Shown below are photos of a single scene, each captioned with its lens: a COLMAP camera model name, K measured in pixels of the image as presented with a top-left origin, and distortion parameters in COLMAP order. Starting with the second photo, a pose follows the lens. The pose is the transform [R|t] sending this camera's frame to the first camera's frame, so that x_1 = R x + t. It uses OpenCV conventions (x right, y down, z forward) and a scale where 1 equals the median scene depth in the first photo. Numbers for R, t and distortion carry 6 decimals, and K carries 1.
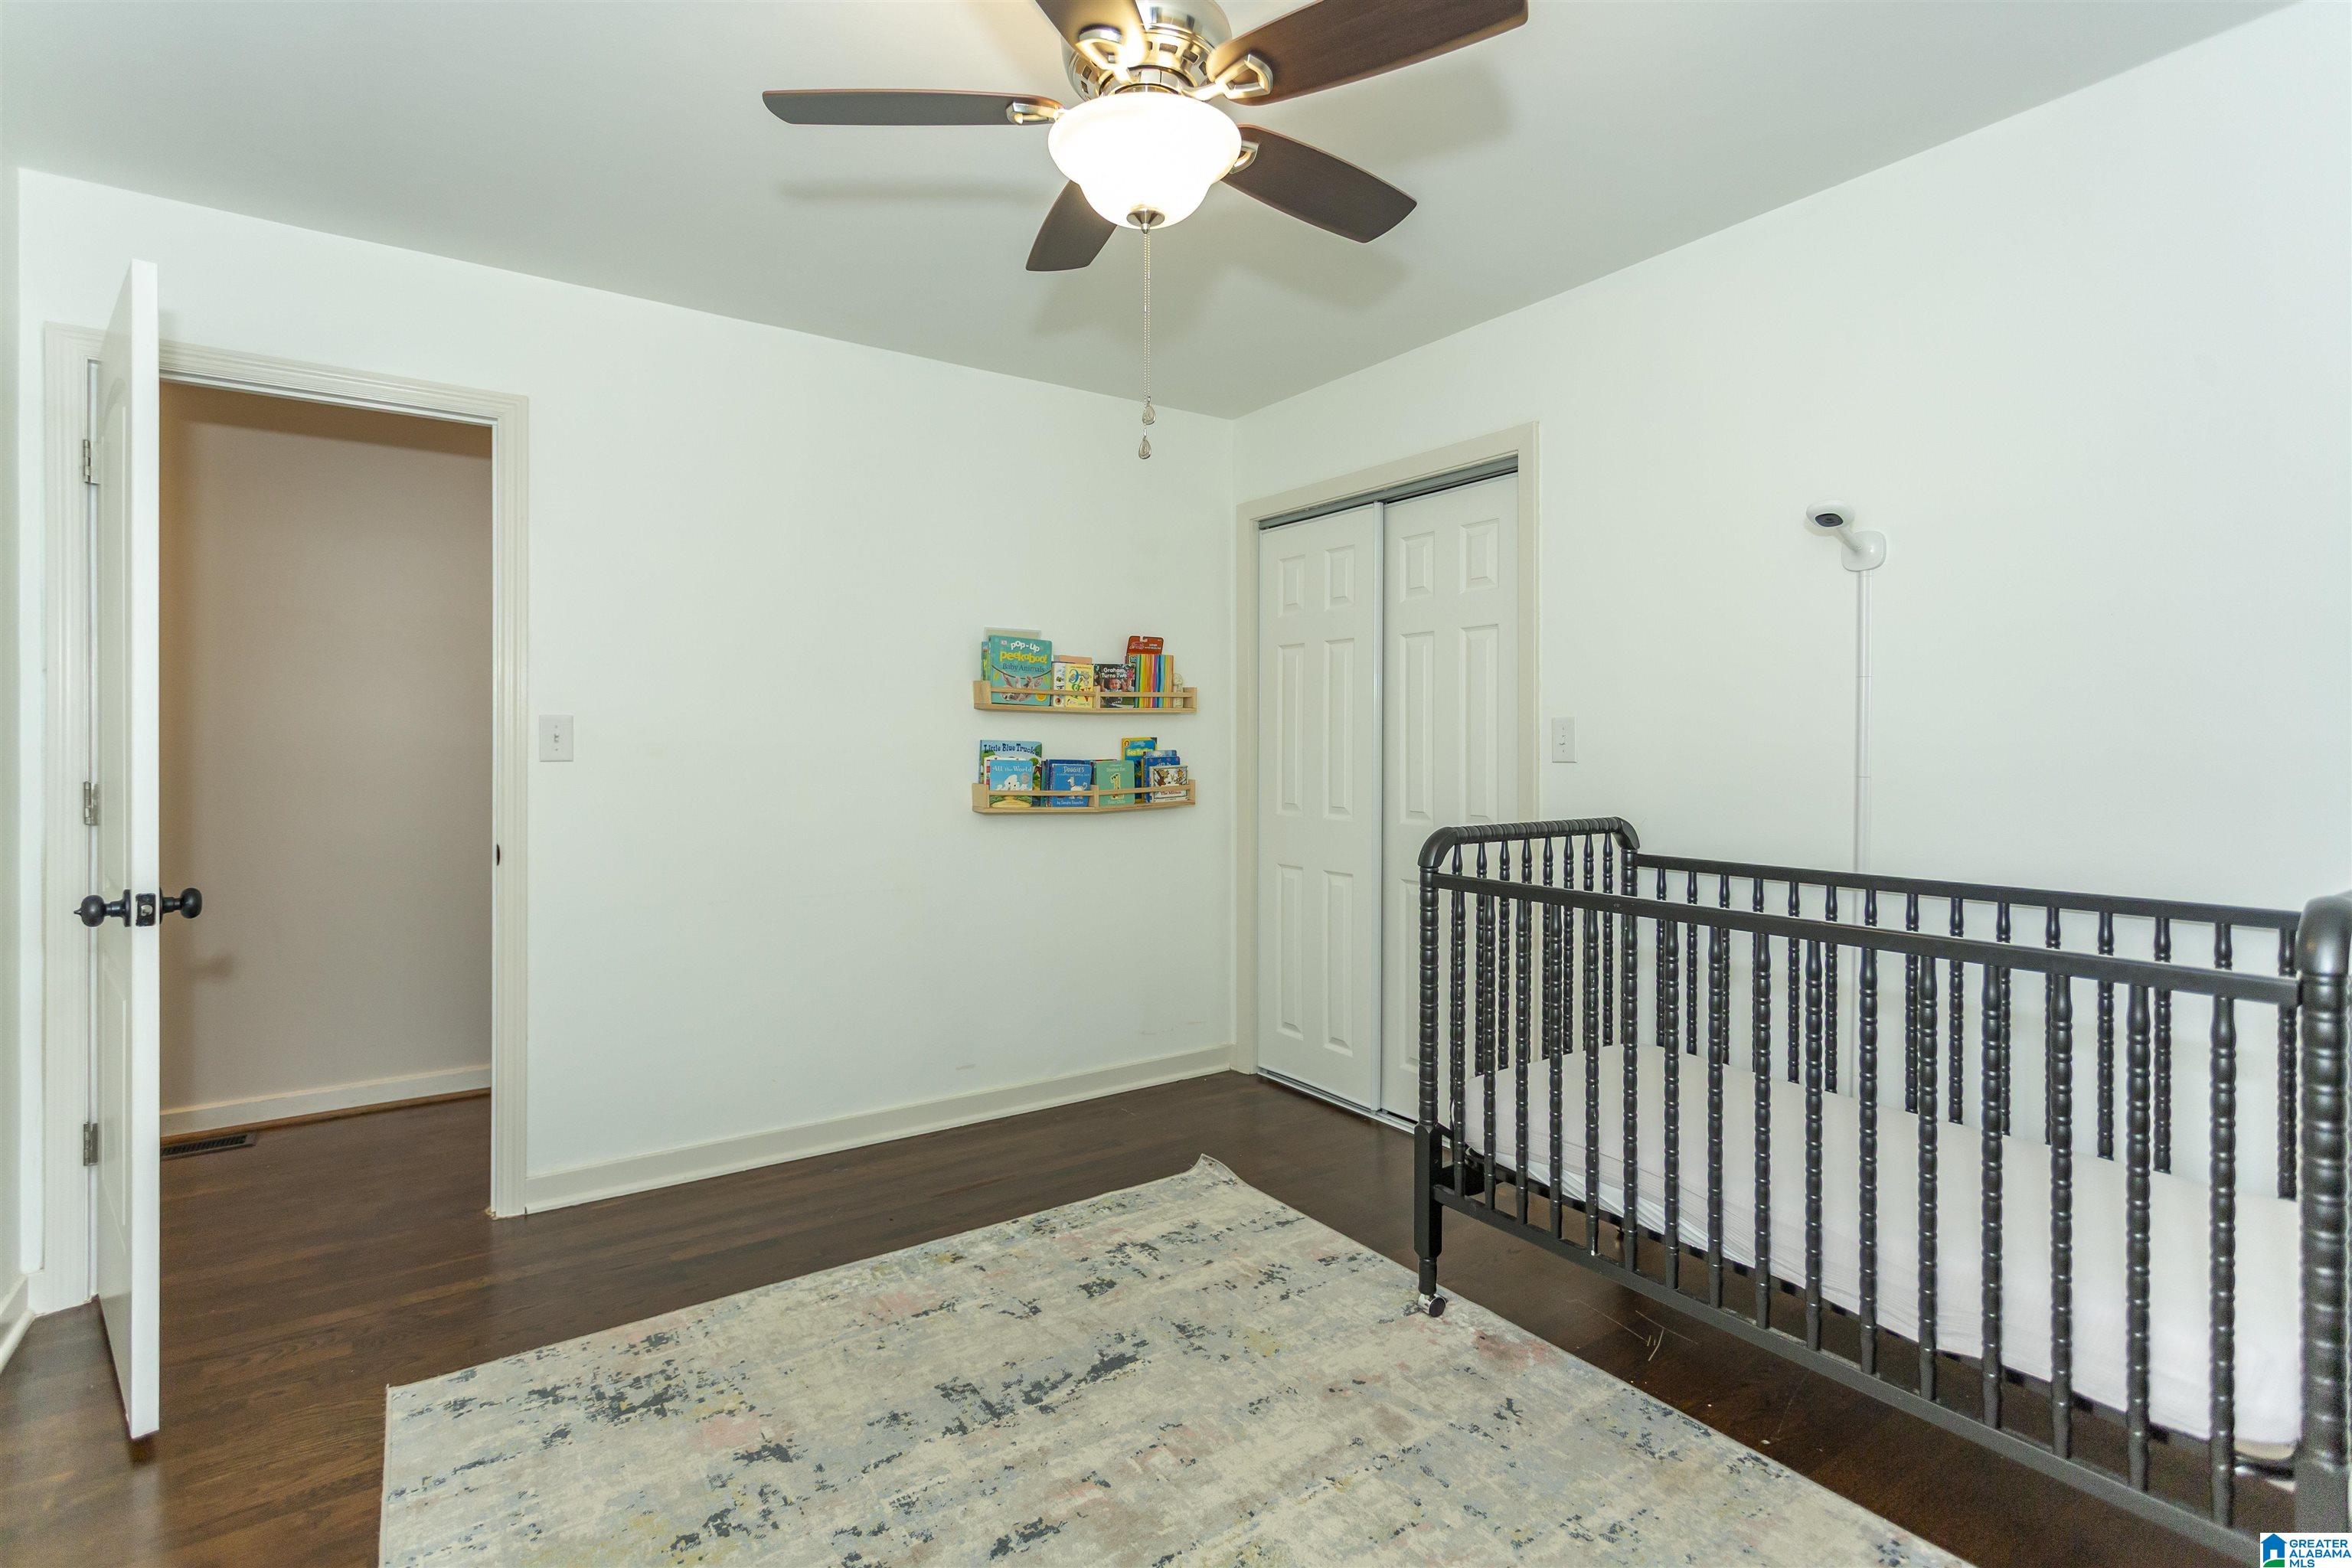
lens RADIAL K [[1127.8, 0, 1148.9], [0, 1127.8, 741.4], [0, 0, 1]] dist [0.004642, 0.002016]
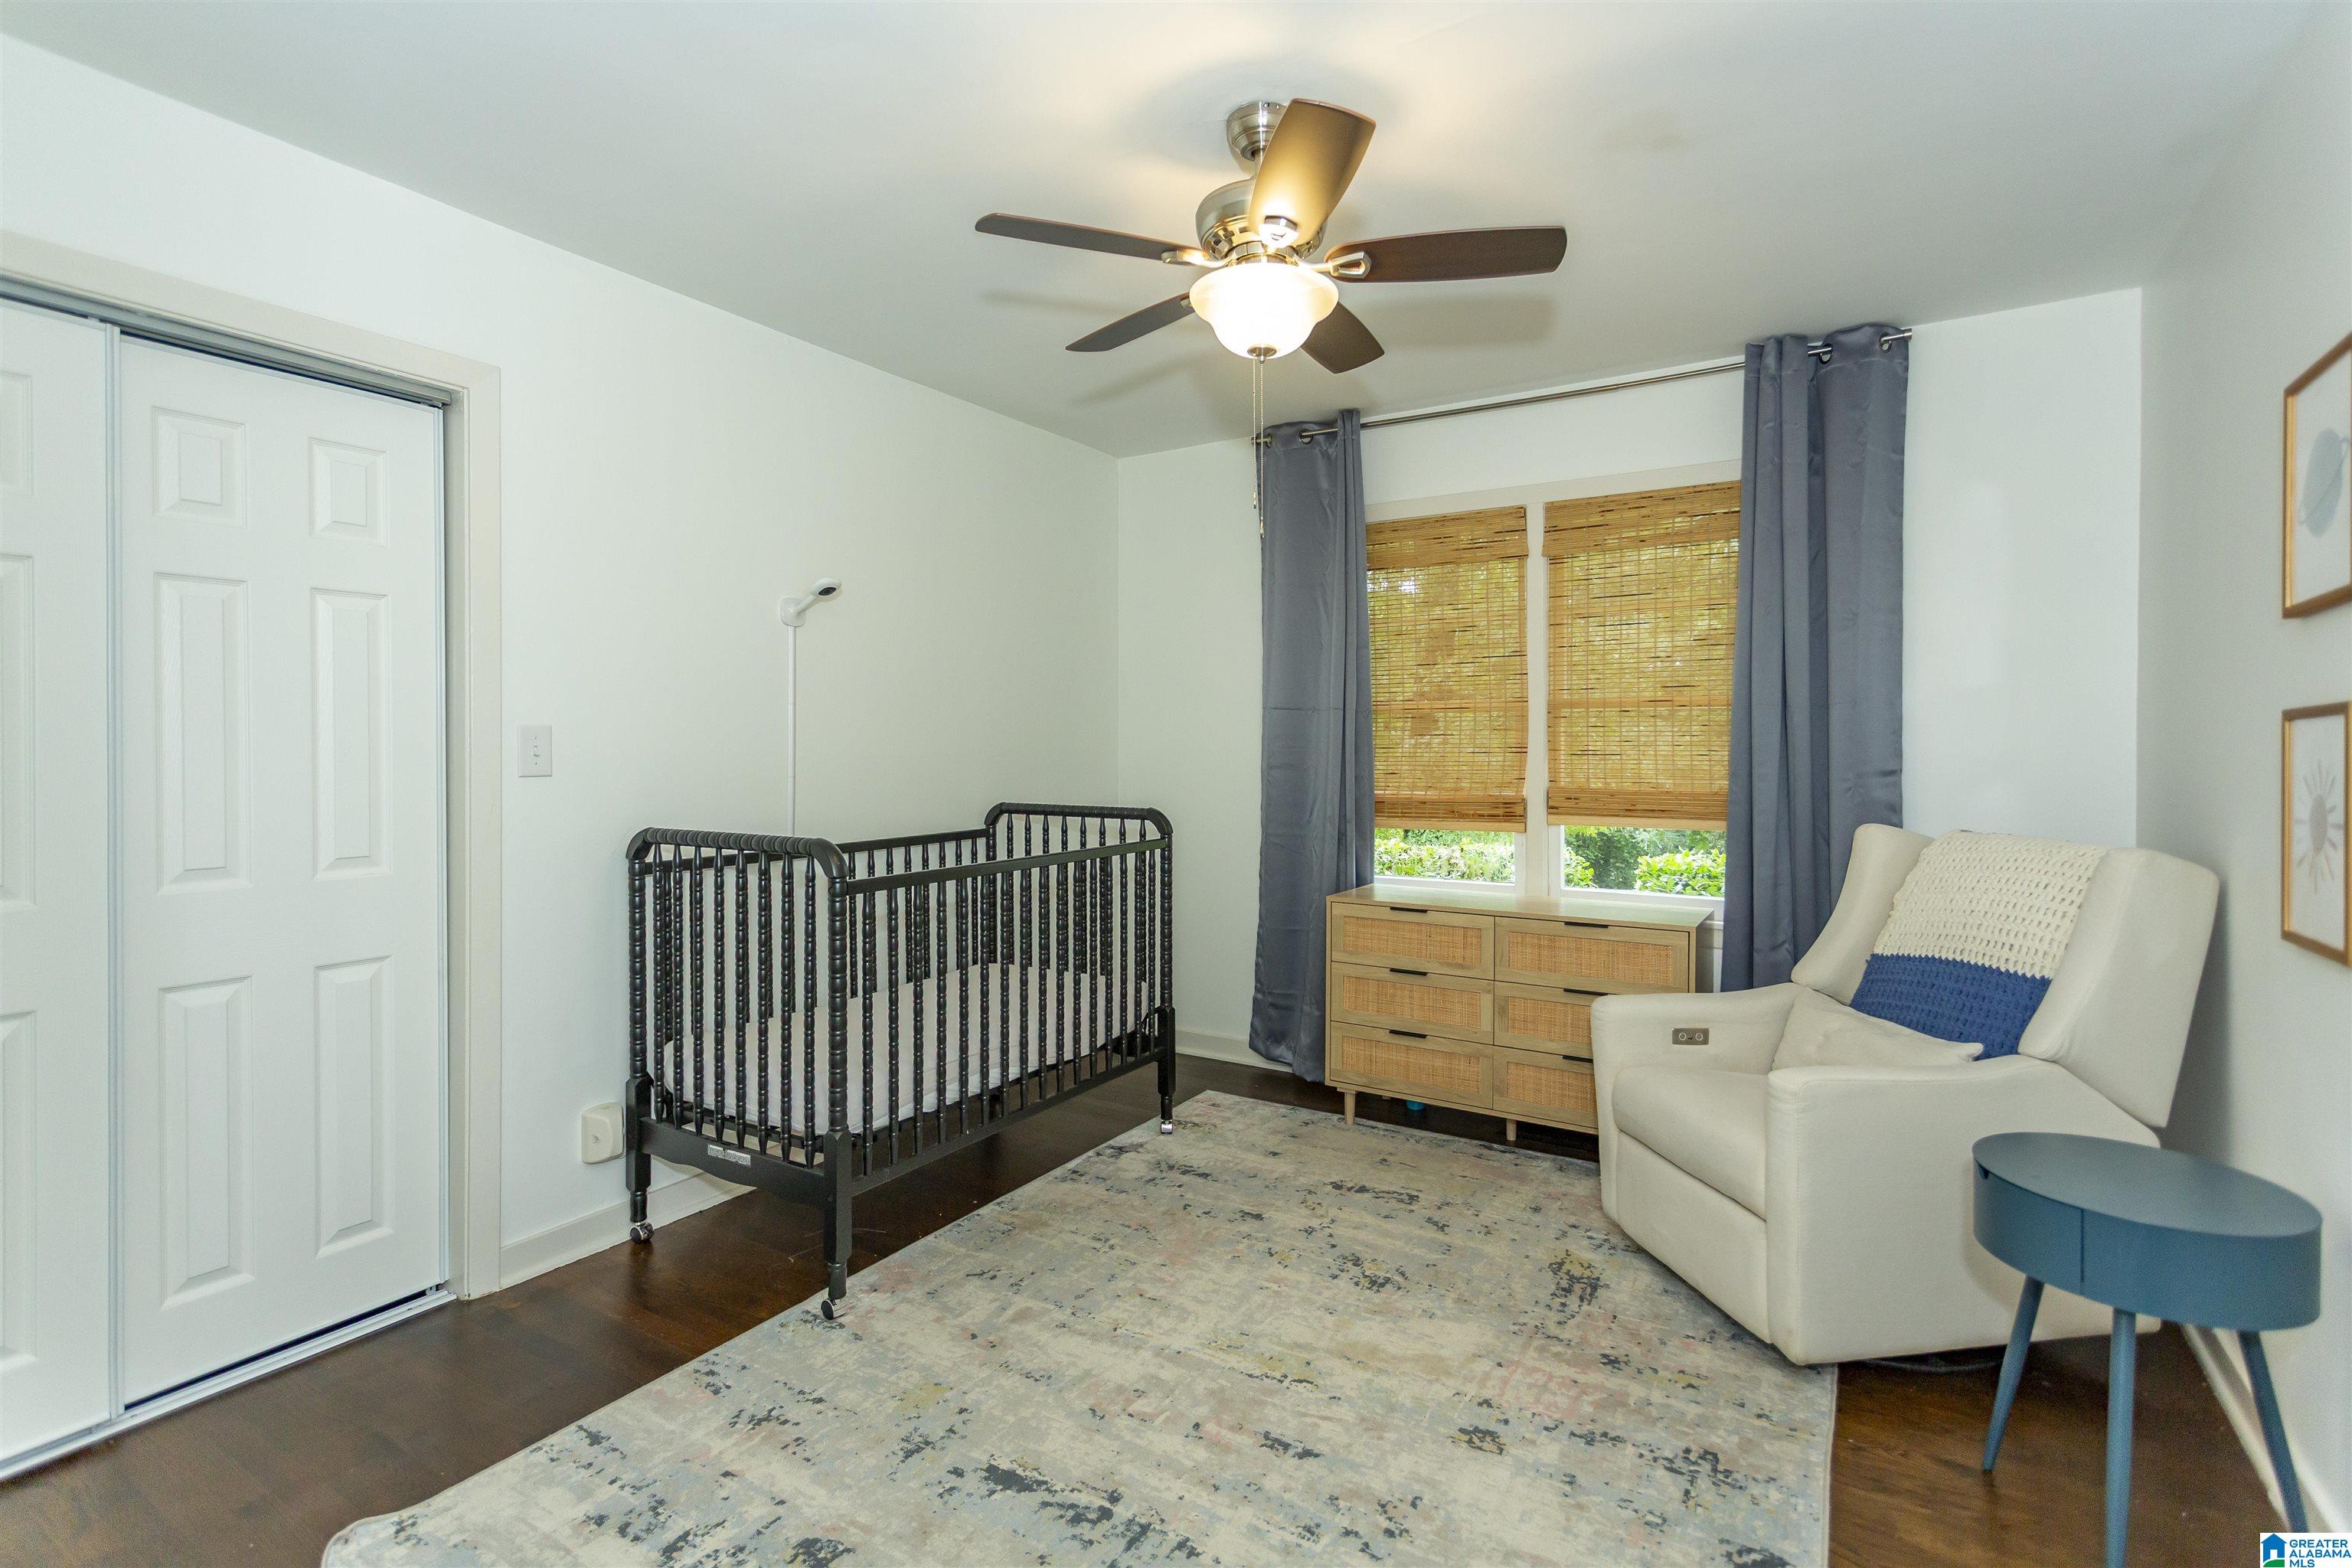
lens RADIAL K [[1127.8, 0, 1171.8], [0, 1127.8, 764.5], [0, 0, 1]] dist [0.004642, 0.002016]
pose [[-0.424589, -0.010728, 0.905323, -0.901942], [0.003063, 0.999907, 0.013285, -0.002933], [-0.905381, 0.008414, -0.424517, 1.312265]]
